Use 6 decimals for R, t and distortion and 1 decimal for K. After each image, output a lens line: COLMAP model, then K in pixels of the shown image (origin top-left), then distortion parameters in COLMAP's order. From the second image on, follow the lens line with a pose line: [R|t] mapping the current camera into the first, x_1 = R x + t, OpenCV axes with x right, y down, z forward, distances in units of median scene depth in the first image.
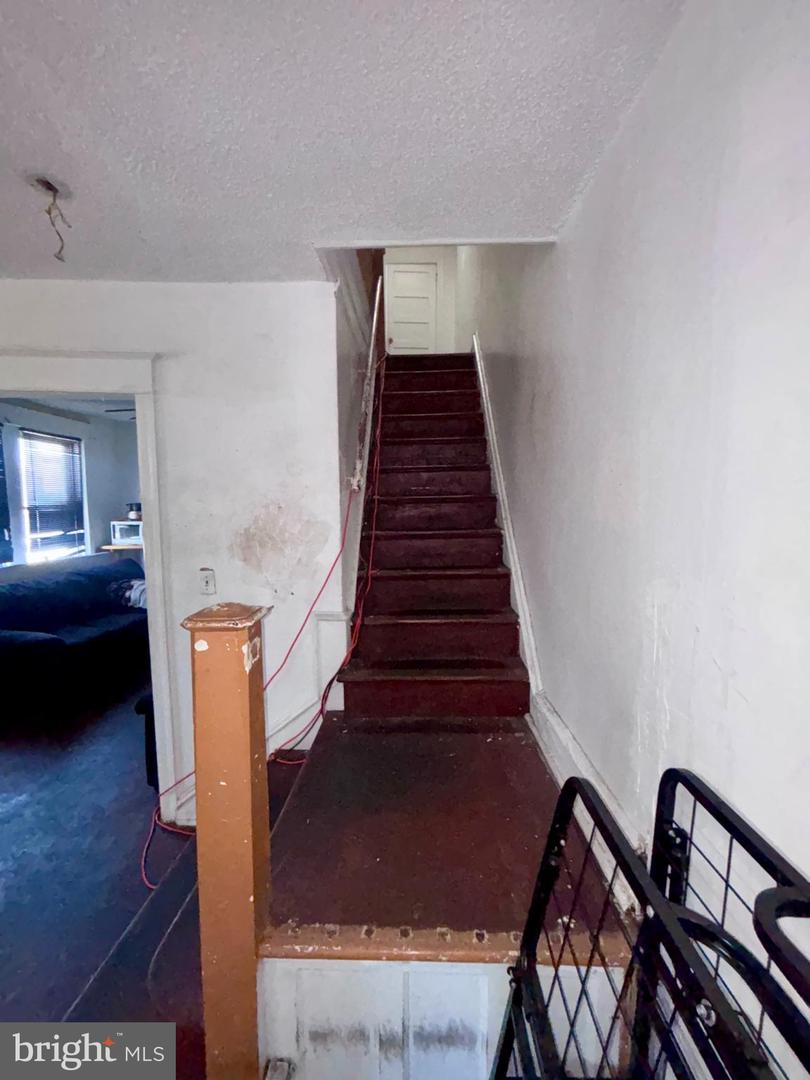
lens RADIAL K [[437.1, 0, 405.0], [0, 437.1, 540.0], [0, 0, 1]] dist [0.001998, -0.000126]
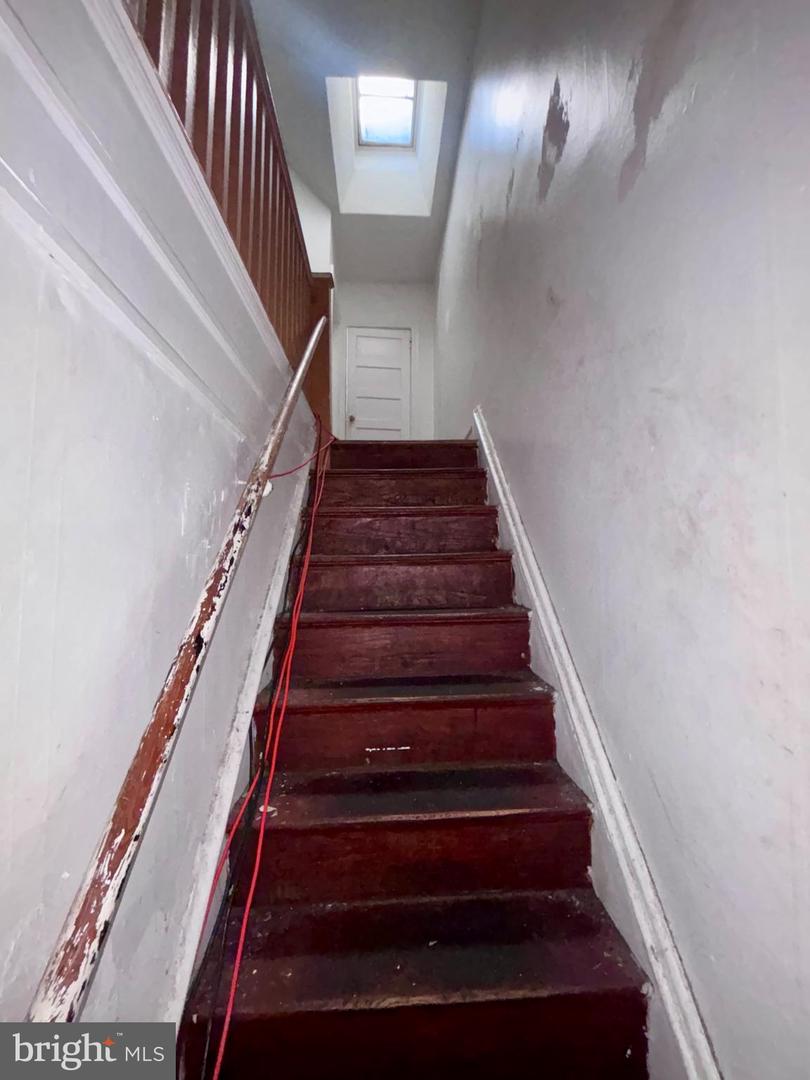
lens RADIAL K [[437.1, 0, 405.0], [0, 437.1, 540.0], [0, 0, 1]] dist [0.001998, -0.000126]
pose [[0.997421, 0.010234, 0.071035, 0.020403], [0.001461, 0.986679, -0.162675, -0.265653], [-0.071754, 0.162360, 0.984119, 0.597253]]
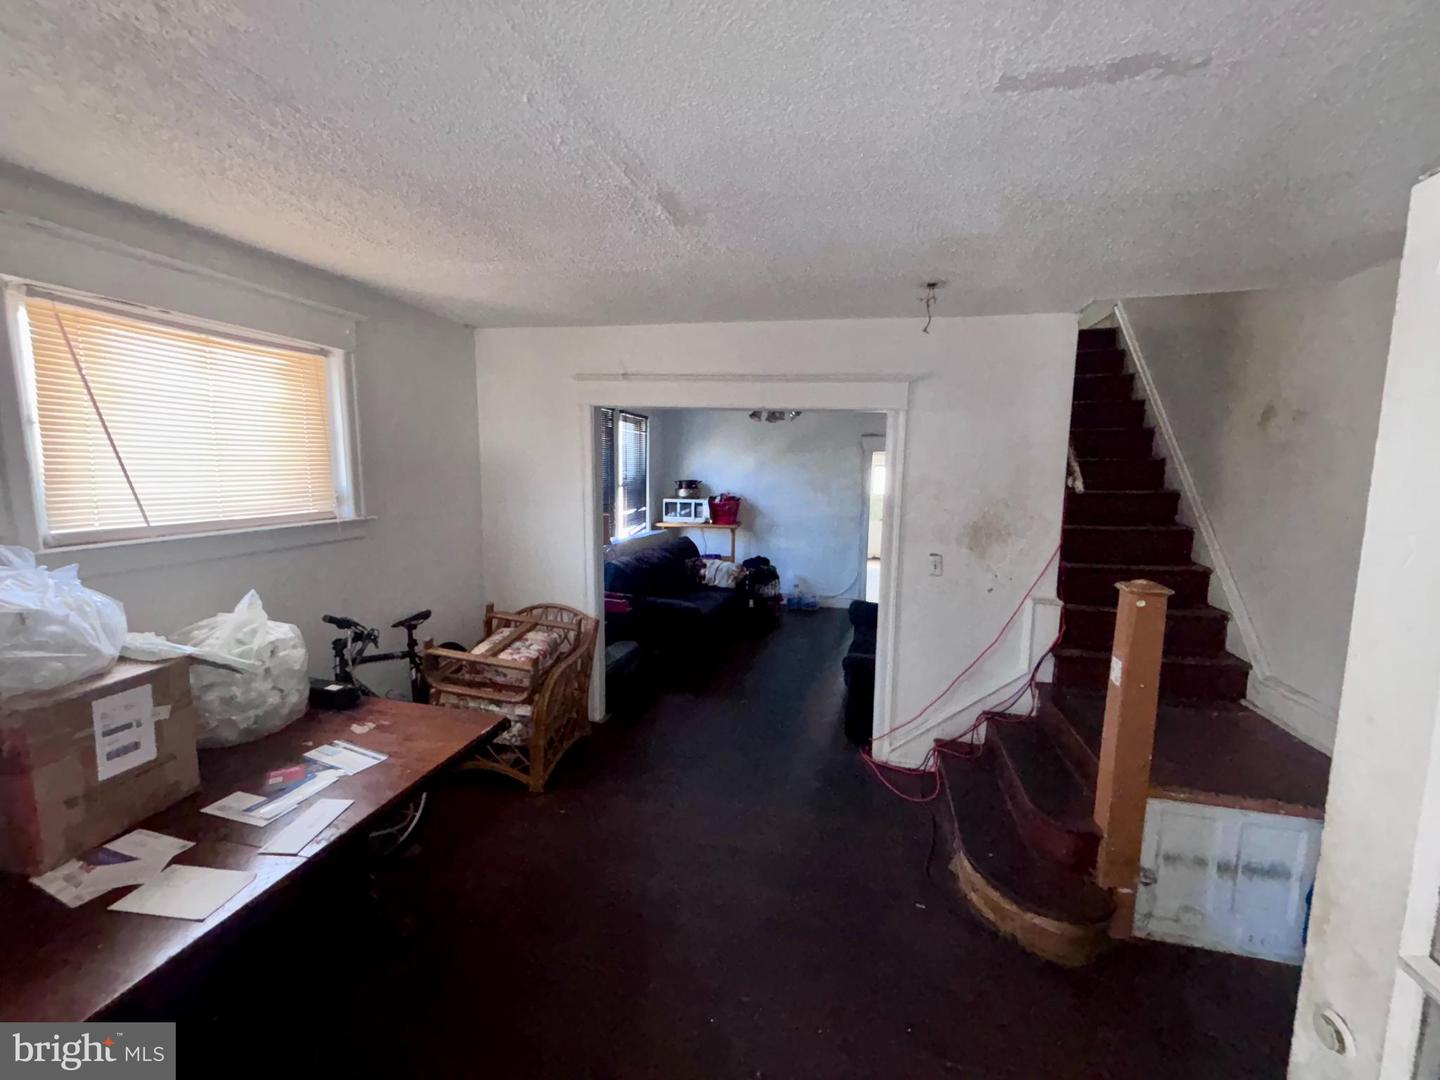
lens RADIAL K [[582.8, 0, 721.0], [0, 582.8, 536.6], [0, 0, 1]] dist [0.001998, -0.000126]
pose [[0.976789, 0.038786, -0.210664, -0.518587], [-0.032273, 0.998892, 0.034265, -0.013523], [0.211759, -0.026671, 0.976958, -0.509225]]
